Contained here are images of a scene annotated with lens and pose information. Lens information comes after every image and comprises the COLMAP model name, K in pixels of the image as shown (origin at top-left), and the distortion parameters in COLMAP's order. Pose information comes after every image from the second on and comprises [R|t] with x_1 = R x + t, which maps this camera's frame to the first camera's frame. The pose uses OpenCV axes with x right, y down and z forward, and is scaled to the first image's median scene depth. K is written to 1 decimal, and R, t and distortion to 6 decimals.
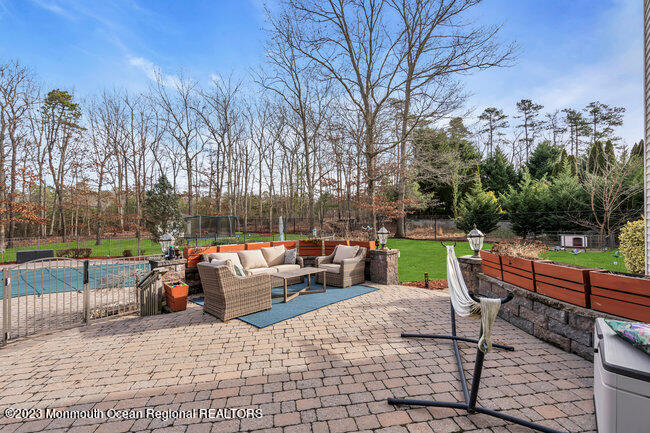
lens RADIAL K [[292.2, 0, 325.0], [0, 292.2, 216.5], [0, 0, 1]] dist [0.000843, 0.000484]
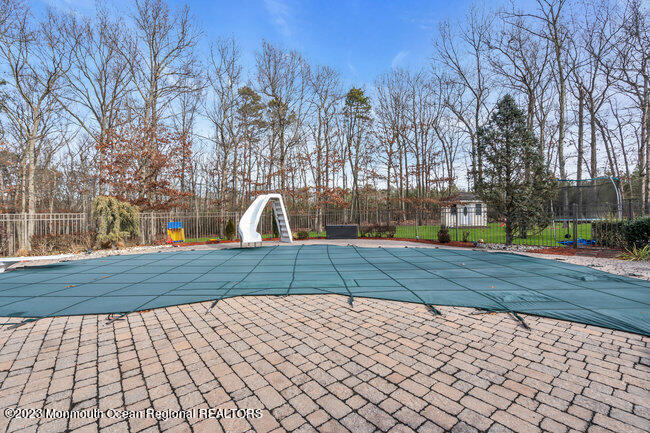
lens RADIAL K [[292.2, 0, 325.0], [0, 292.2, 216.5], [0, 0, 1]] dist [0.000843, 0.000484]
pose [[0.672865, -0.007576, -0.739727, -0.164490], [0.011071, 0.999939, -0.000170, 0.036951], [0.739683, -0.008076, 0.672907, 0.164239]]
